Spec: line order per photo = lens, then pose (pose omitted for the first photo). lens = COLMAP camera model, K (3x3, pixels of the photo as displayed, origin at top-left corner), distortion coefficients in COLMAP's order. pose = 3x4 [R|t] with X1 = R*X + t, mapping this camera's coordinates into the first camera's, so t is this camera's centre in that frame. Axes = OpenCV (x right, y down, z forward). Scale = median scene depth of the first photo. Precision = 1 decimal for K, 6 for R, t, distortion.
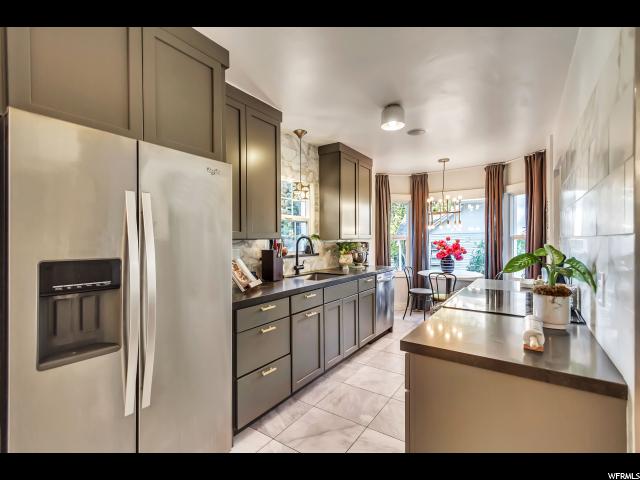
lens RADIAL K [[297.2, 0, 319.0], [0, 297.2, 243.2], [0, 0, 1]] dist [0.009795, -0.000160]
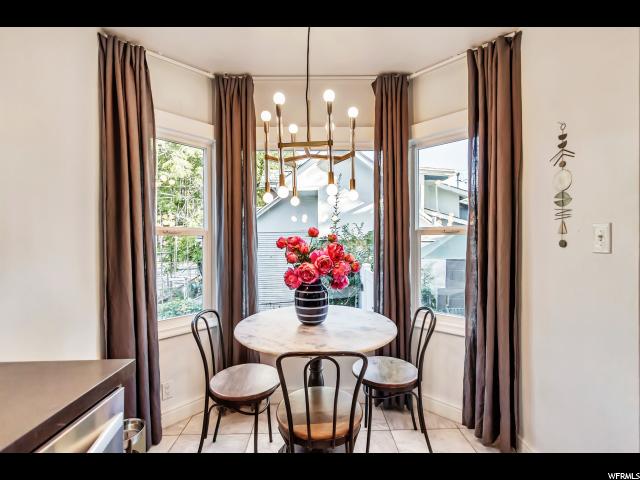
lens RADIAL K [[297.9, 0, 320.0], [0, 297.9, 240.0], [0, 0, 1]] dist [0.009315, -0.000323]
pose [[0.803921, 0.004746, 0.594718, 0.264595], [0.008108, 0.999788, -0.018940, 0.001398], [-0.594681, 0.020049, 0.803712, 0.845698]]
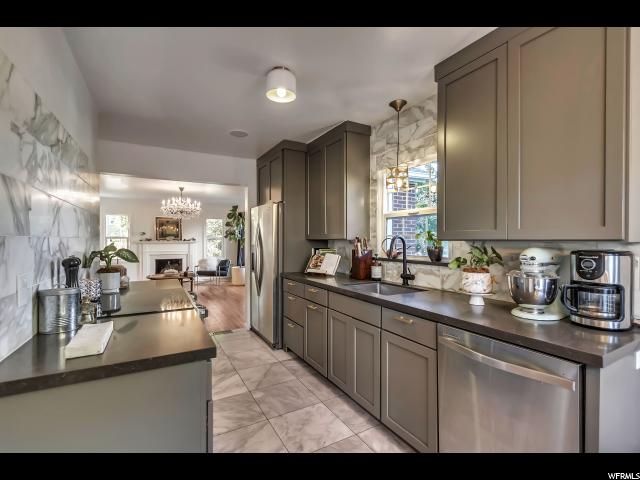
lens RADIAL K [[297.9, 0, 320.0], [0, 297.9, 240.0], [0, 0, 1]] dist [0.009315, -0.000323]
pose [[-0.440607, 0.006164, -0.897679, 0.650630], [-0.012544, 0.999837, 0.013023, -0.017980], [0.897612, 0.016998, -0.440458, 1.024753]]
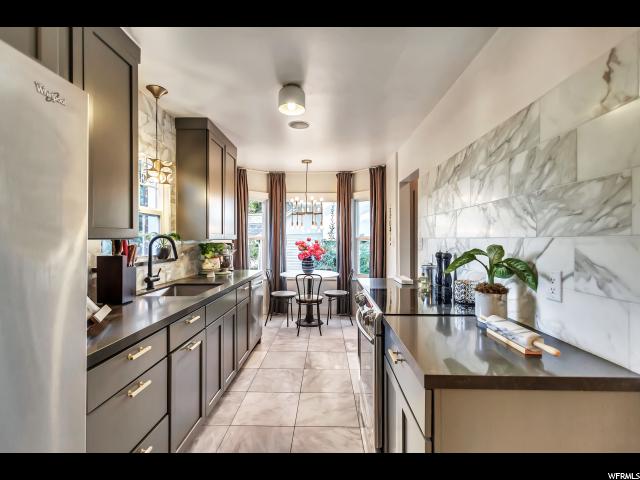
lens RADIAL K [[297.9, 0, 320.0], [0, 297.9, 240.0], [0, 0, 1]] dist [0.009315, -0.000323]
pose [[0.834140, 0.002762, 0.551546, -0.114698], [0.004833, 0.999912, -0.012317, -0.001117], [-0.551532, 0.012940, 0.834053, 0.162852]]
